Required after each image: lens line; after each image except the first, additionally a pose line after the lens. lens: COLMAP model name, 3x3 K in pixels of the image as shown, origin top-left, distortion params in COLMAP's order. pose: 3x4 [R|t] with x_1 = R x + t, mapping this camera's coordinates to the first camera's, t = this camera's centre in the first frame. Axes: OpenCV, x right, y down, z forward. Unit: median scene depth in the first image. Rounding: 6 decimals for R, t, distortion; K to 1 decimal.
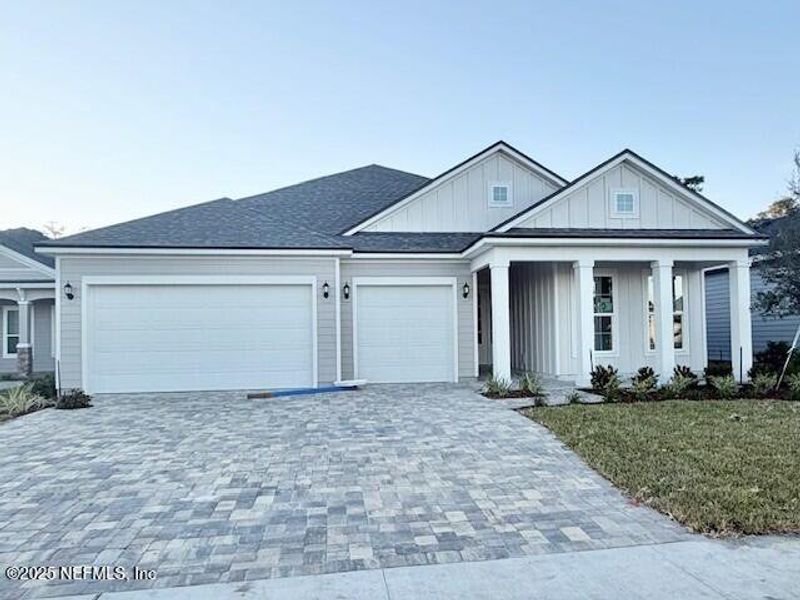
lens RADIAL K [[555.9, 0, 407.0], [0, 555.9, 327.1], [0, 0, 1]] dist [-0.006679, -0.001680]
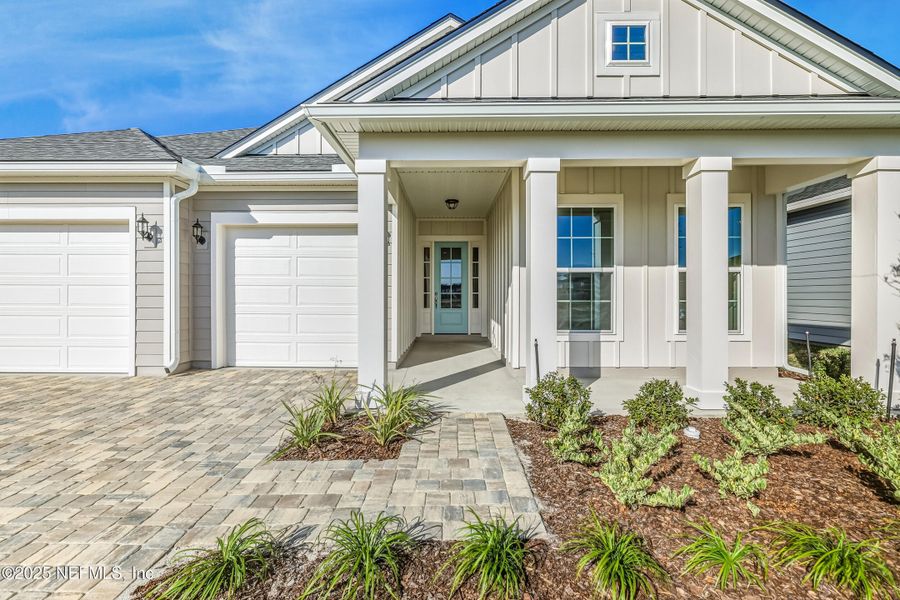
lens RADIAL K [[377.3, 0, 443.3], [0, 377.3, 293.7], [0, 0, 1]] dist [-0.004059, 0.001296]
pose [[0.987527, 0.018362, -0.156375, 0.280756], [-0.014800, 0.999604, 0.023914, -0.005146], [0.156752, -0.021301, 0.987408, 0.626622]]
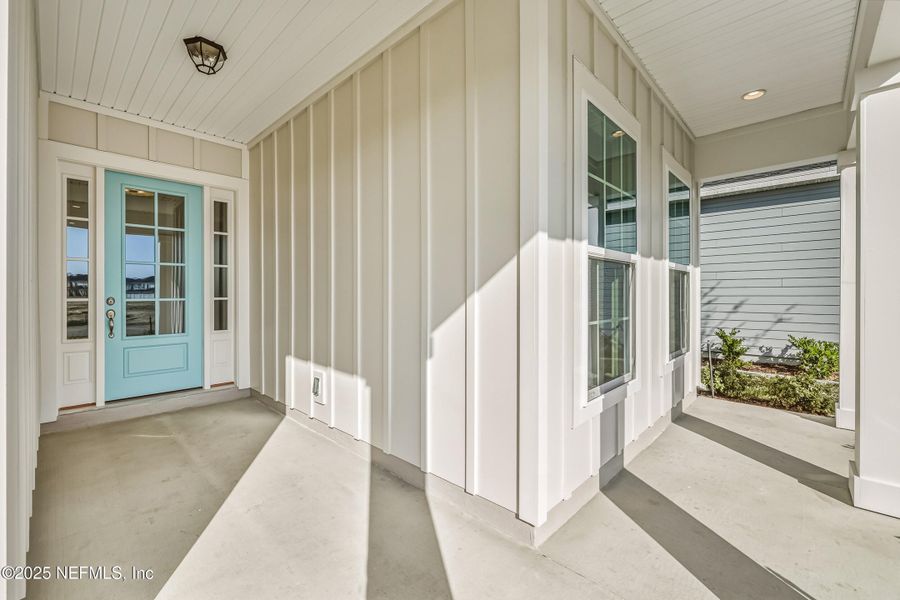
lens RADIAL K [[377.3, 0, 442.9], [0, 377.3, 295.1], [0, 0, 1]] dist [-0.004059, 0.001296]
pose [[0.806770, 0.018666, 0.590571, 0.179276], [-0.020492, 0.999784, -0.003607, 0.004620], [-0.590510, -0.009192, 0.806978, 0.992681]]
